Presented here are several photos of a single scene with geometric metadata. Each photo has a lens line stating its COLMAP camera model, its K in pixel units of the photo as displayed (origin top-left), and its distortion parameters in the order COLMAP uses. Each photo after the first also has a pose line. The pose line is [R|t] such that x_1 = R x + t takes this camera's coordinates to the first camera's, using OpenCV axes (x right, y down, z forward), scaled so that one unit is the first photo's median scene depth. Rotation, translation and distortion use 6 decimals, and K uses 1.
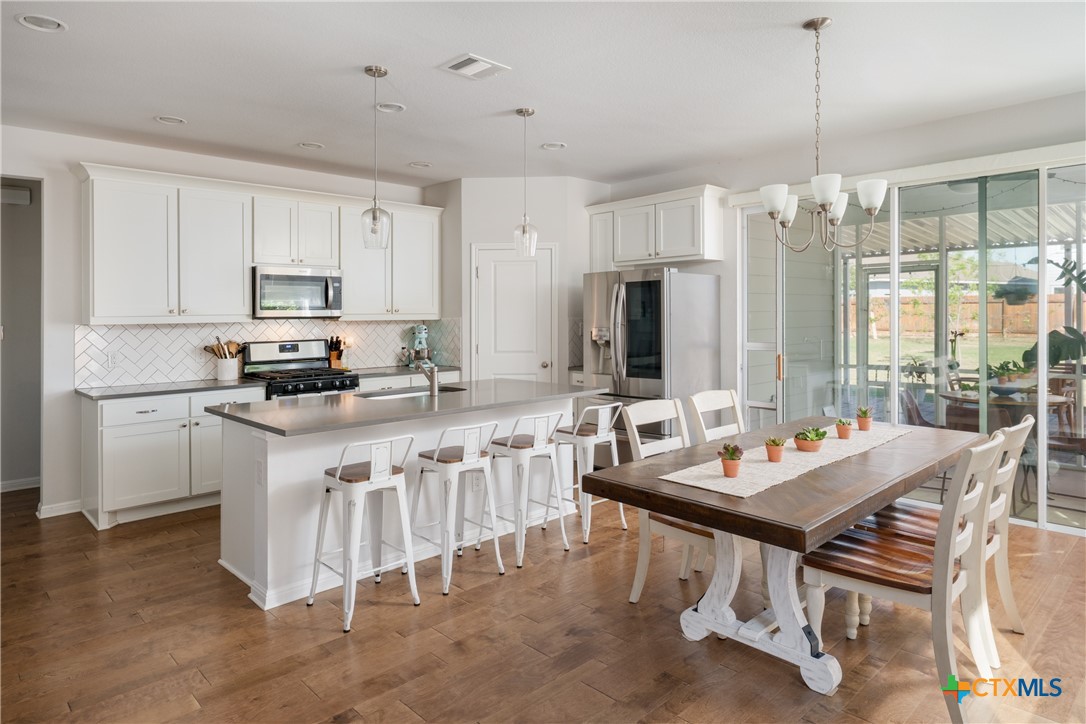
lens RADIAL K [[635.7, 0, 519.1], [0, 635.7, 314.5], [0, 0, 1]] dist [0.003122, 0.000471]
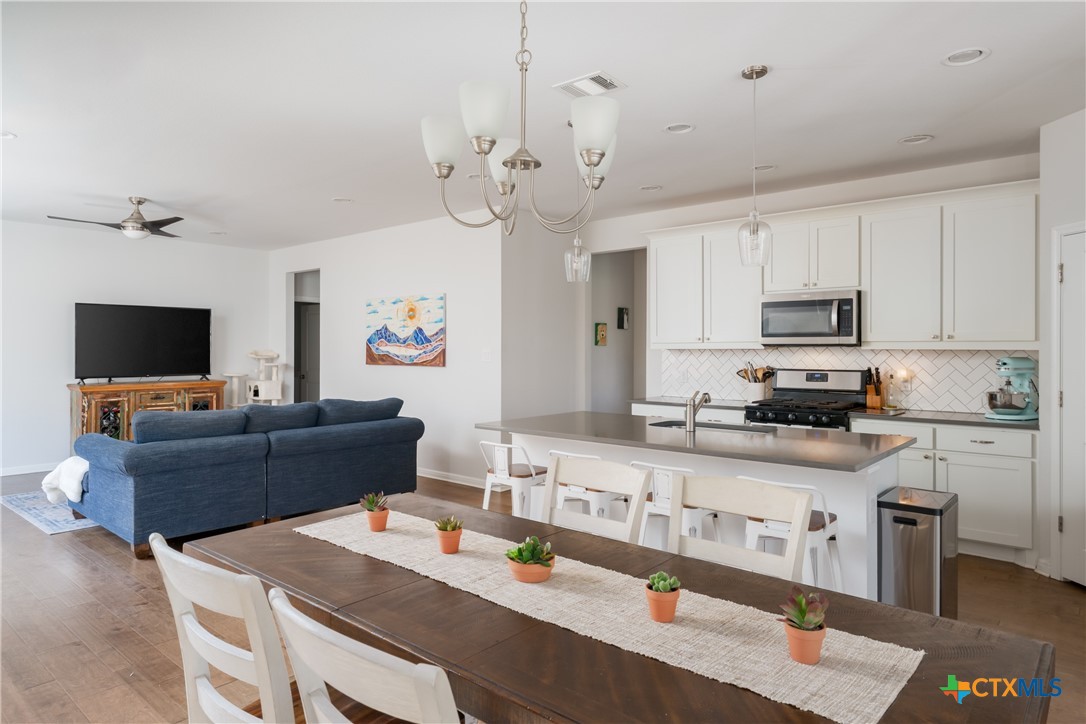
lens RADIAL K [[659.2, 0, 540.9], [0, 659.2, 350.1], [0, 0, 1]] dist [0.001937, 0.001028]
pose [[0.123942, 0.012873, -0.992206, 0.619604], [-0.003058, 0.999916, 0.012591, 0.001791], [0.992285, 0.001473, 0.123971, 0.532403]]
